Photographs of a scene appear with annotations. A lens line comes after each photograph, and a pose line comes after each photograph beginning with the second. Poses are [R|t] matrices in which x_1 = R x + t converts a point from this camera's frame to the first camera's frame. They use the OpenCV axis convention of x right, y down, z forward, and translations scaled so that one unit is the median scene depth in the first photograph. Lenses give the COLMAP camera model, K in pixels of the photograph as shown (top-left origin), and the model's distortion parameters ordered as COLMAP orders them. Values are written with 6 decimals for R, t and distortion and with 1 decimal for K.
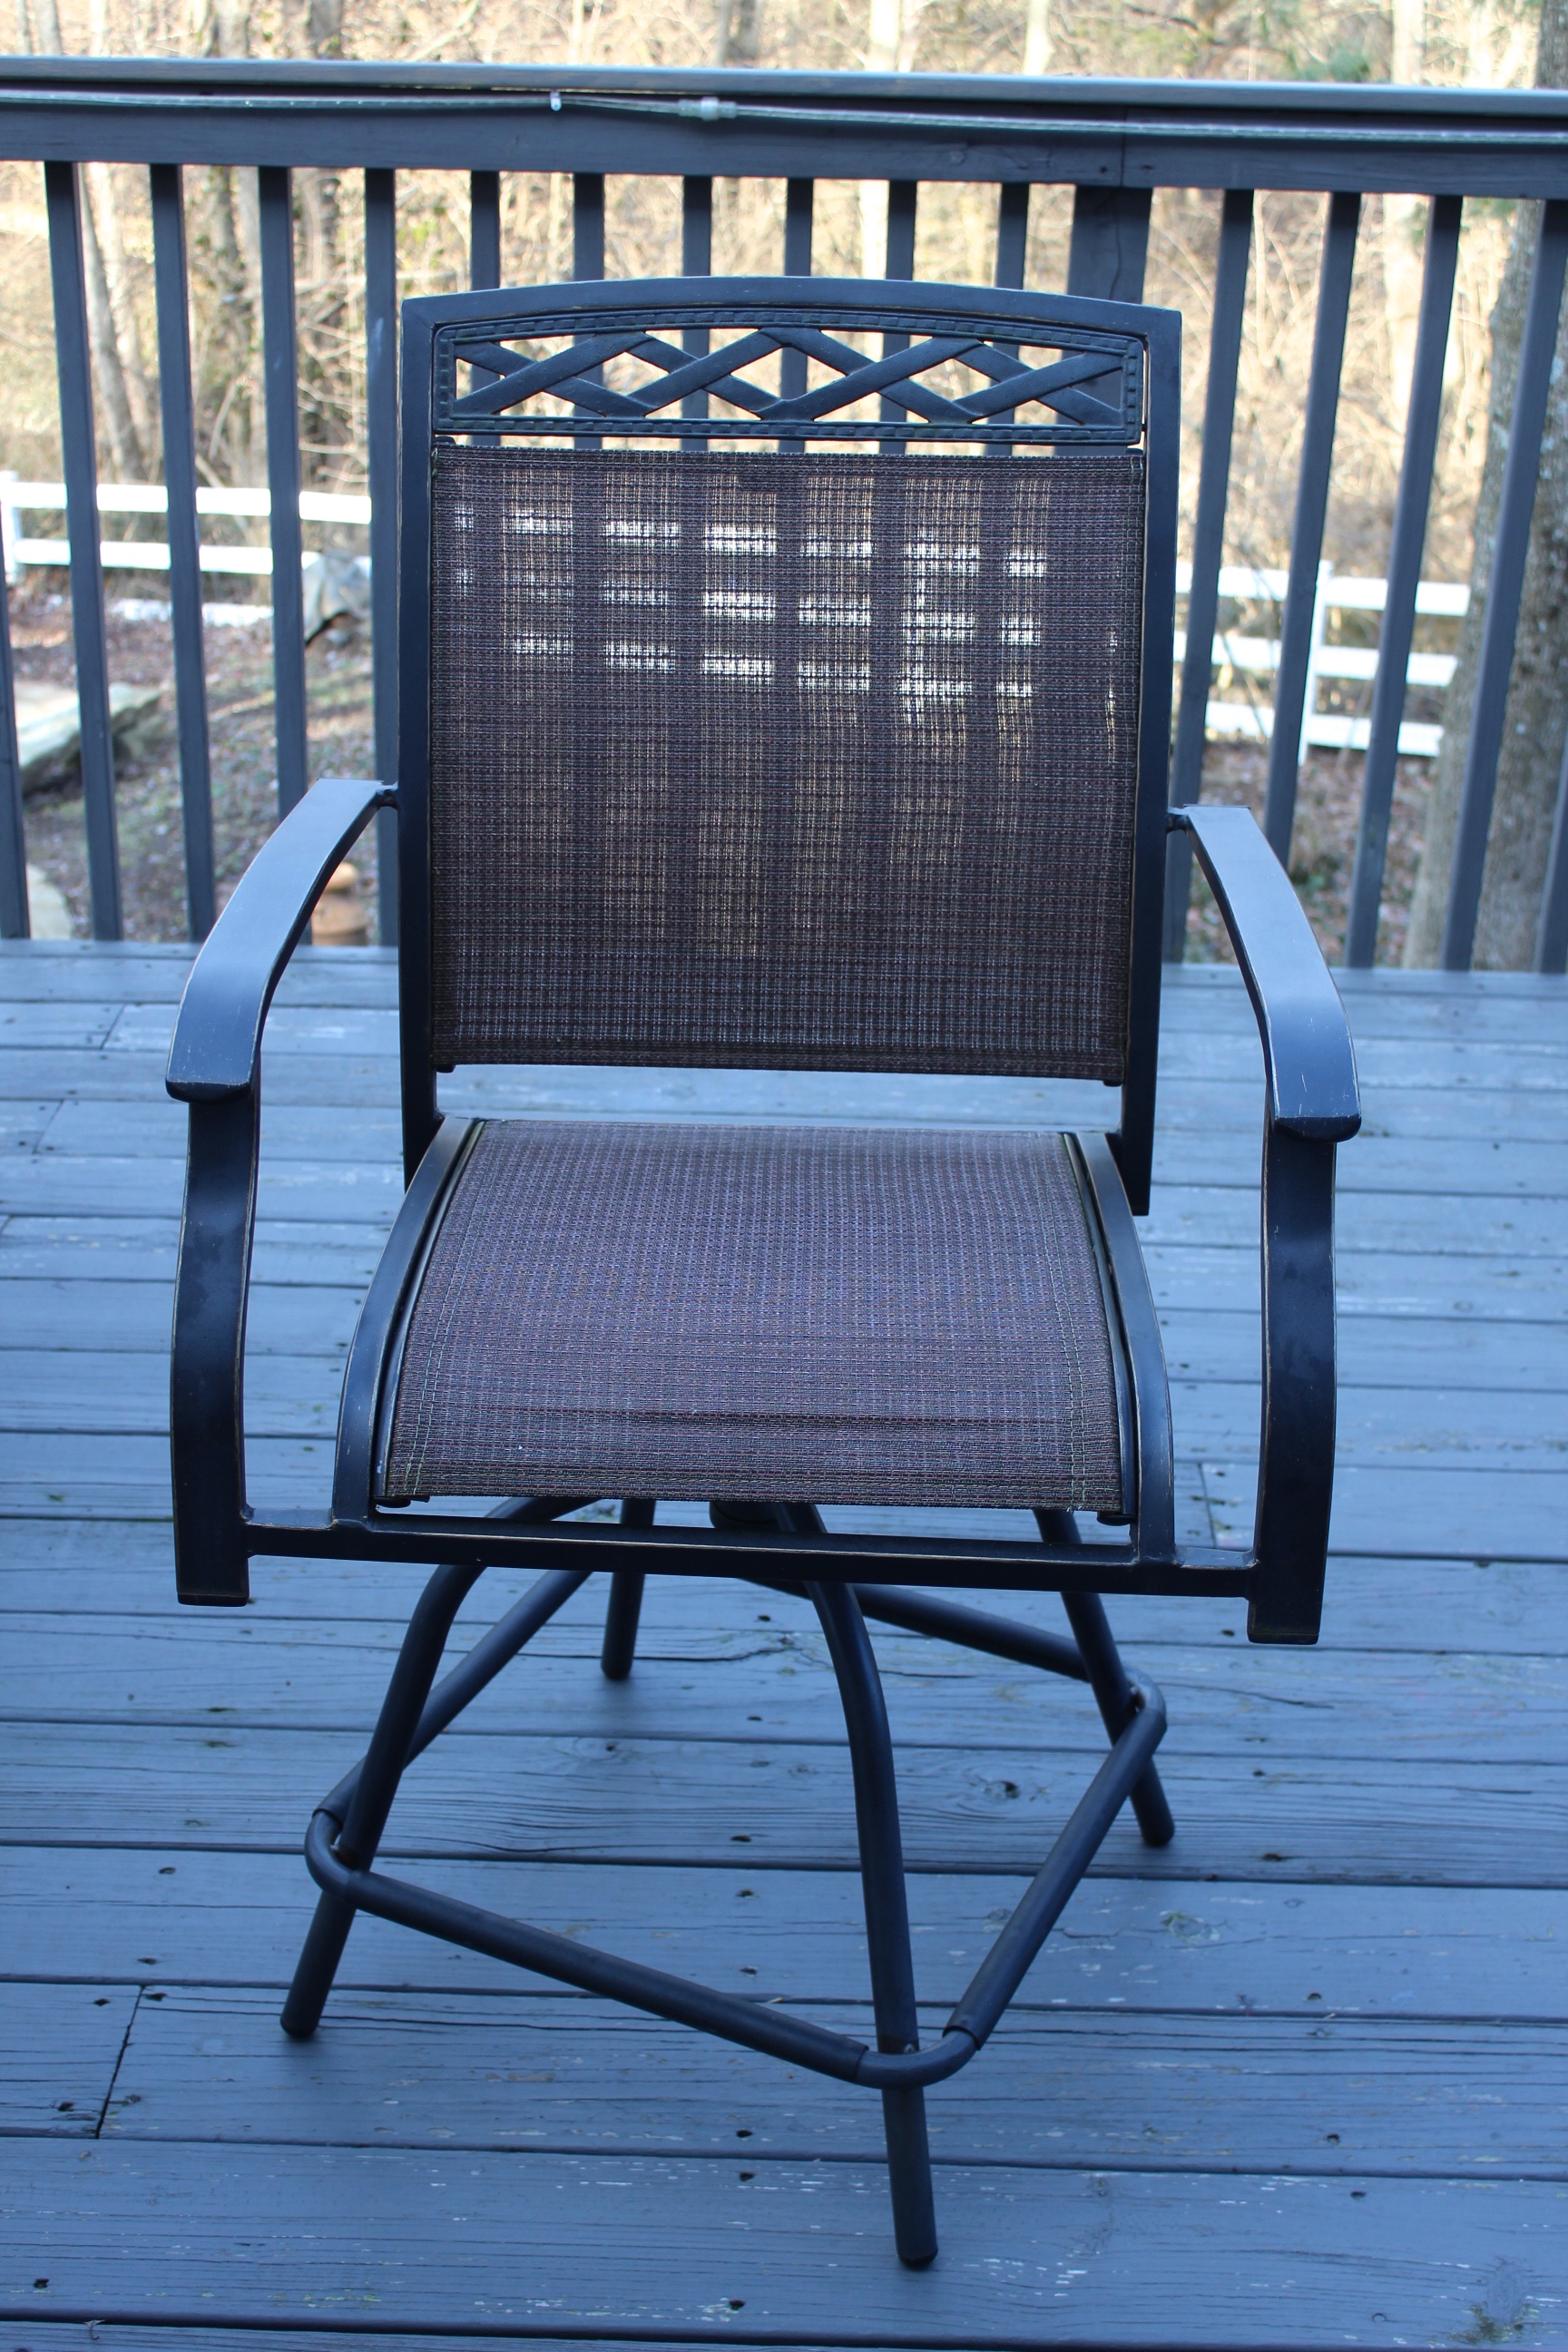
lens RADIAL K [[1819.2, 0, 765.8], [0, 1819.2, 1176.0], [0, 0, 1]] dist [-0.026116, 0.003206]
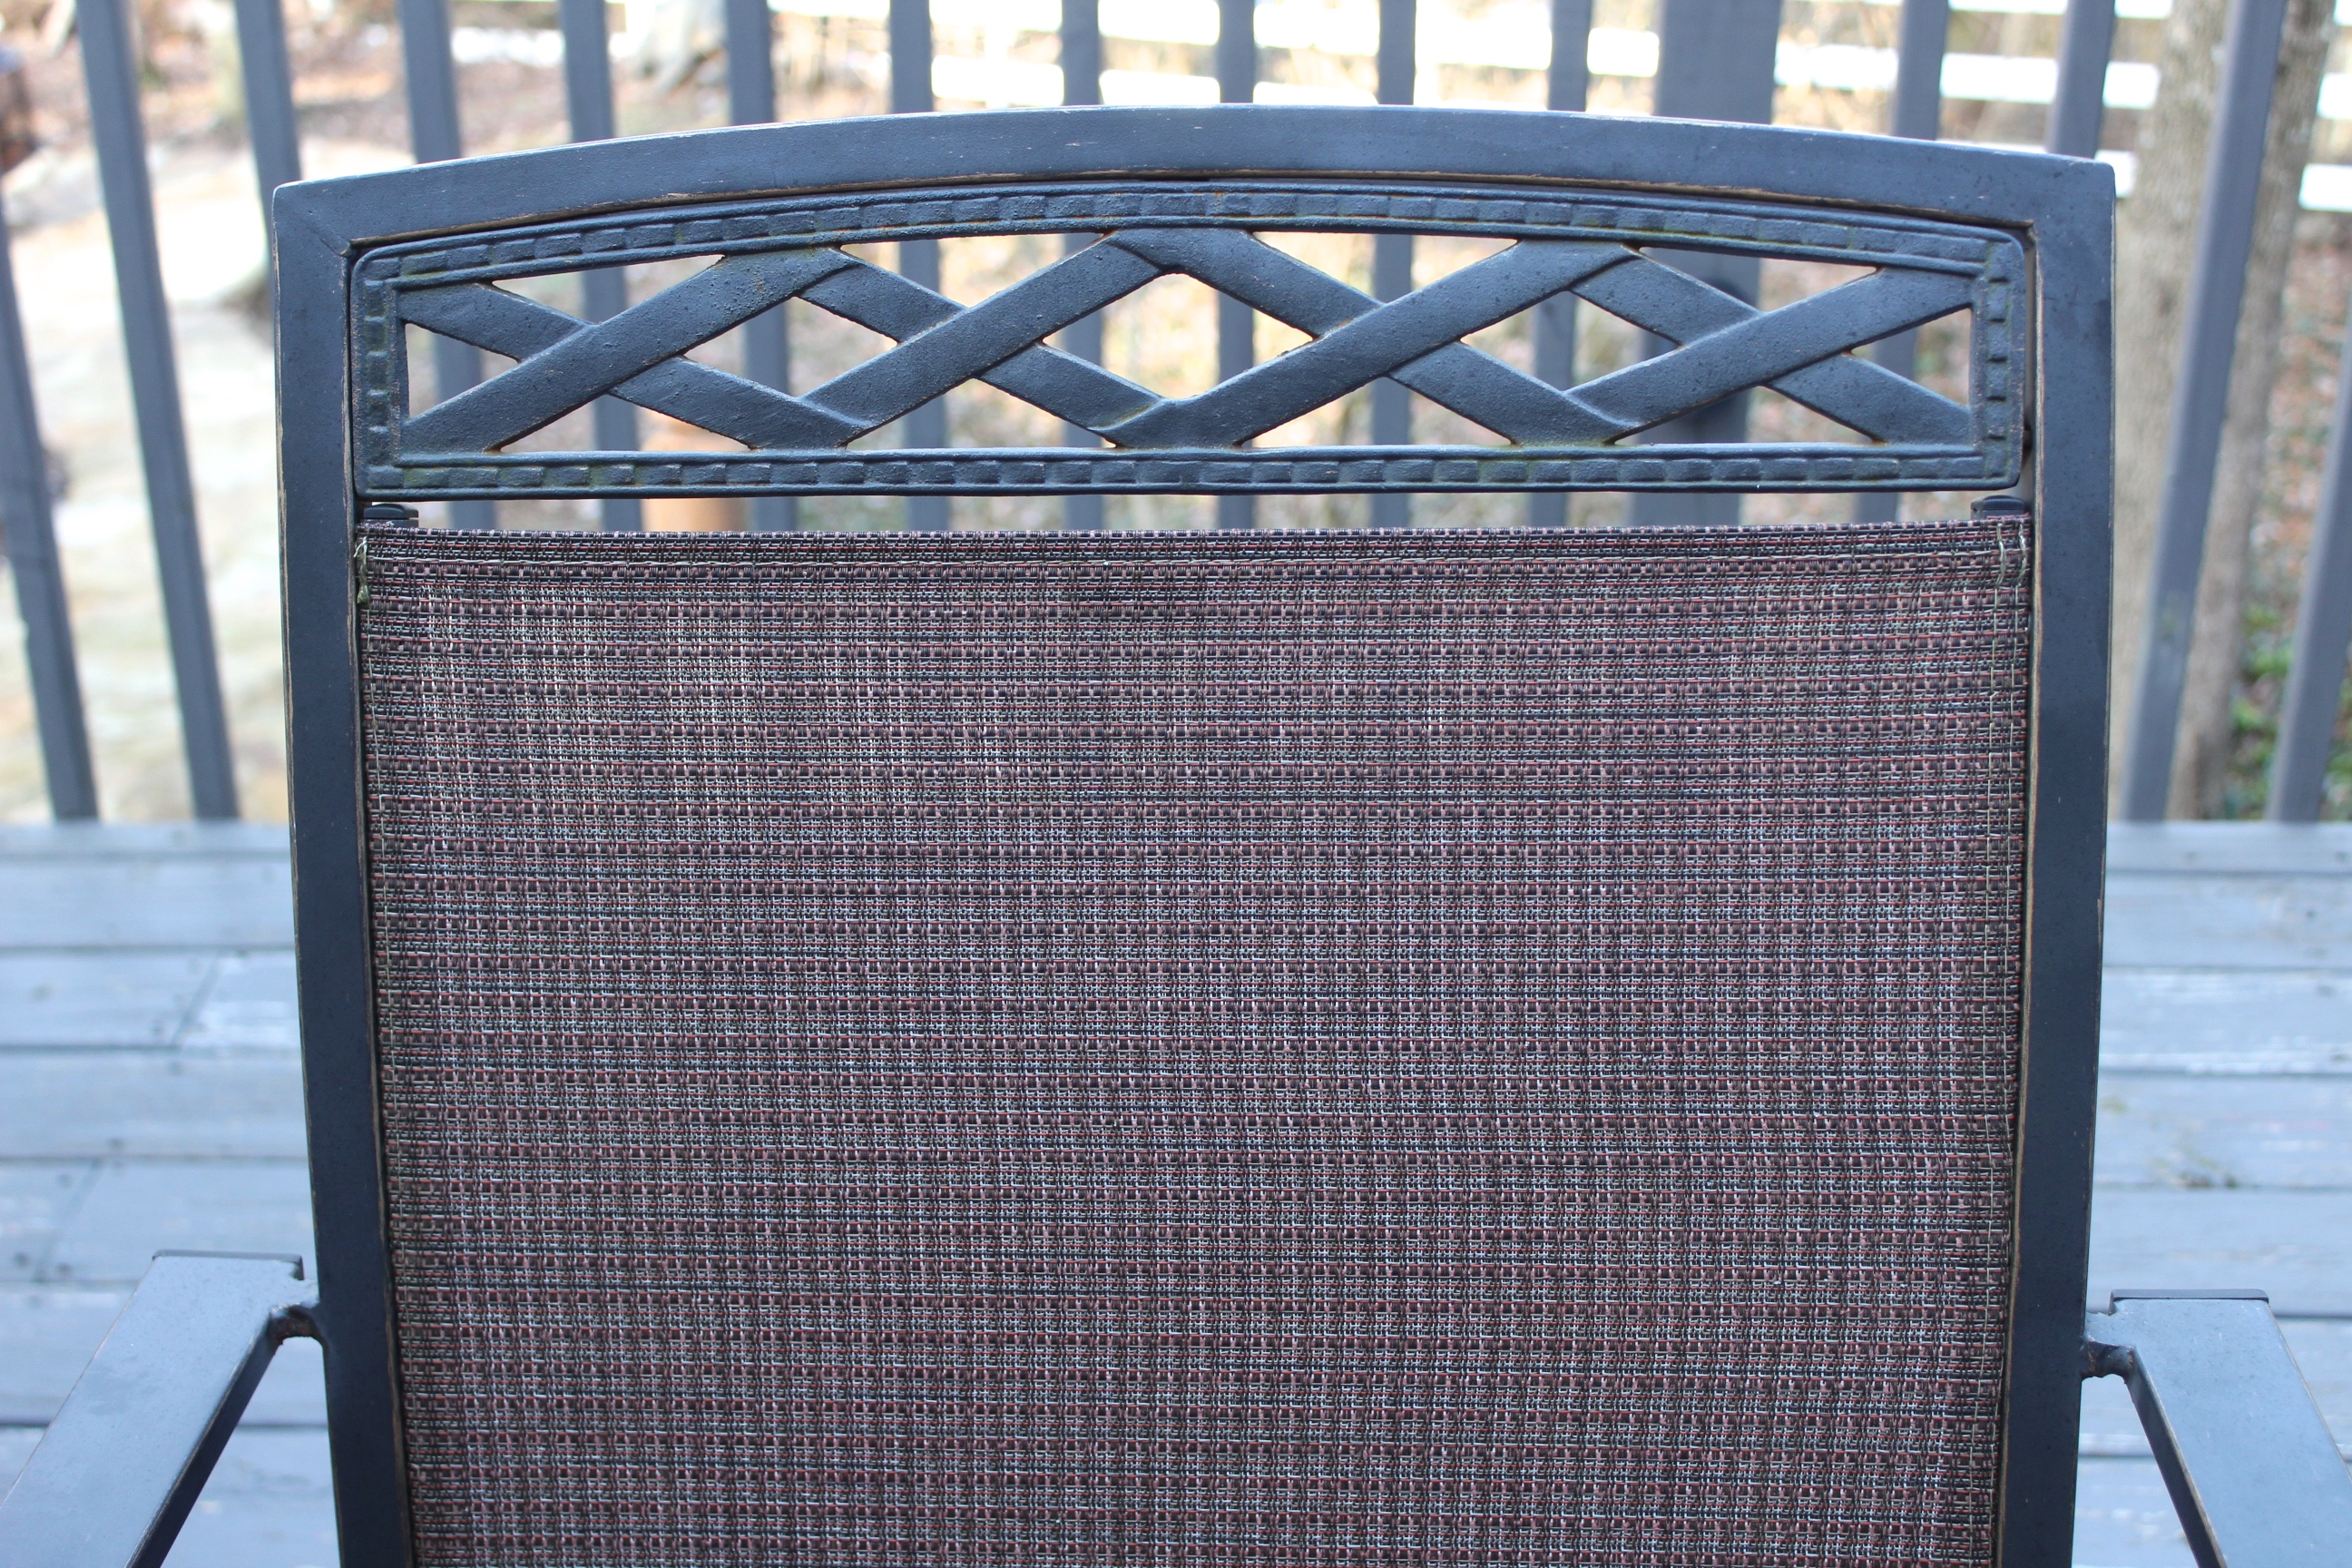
lens RADIAL K [[2194.6, 0, 1192.1], [0, 2194.6, 783.1], [0, 0, 1]] dist [-0.009353, 0.000000]
pose [[0.999367, -0.024100, -0.026152, 0.026488], [0.024905, 0.999212, 0.030917, -0.351451], [0.025386, -0.031548, 0.999180, 0.477889]]
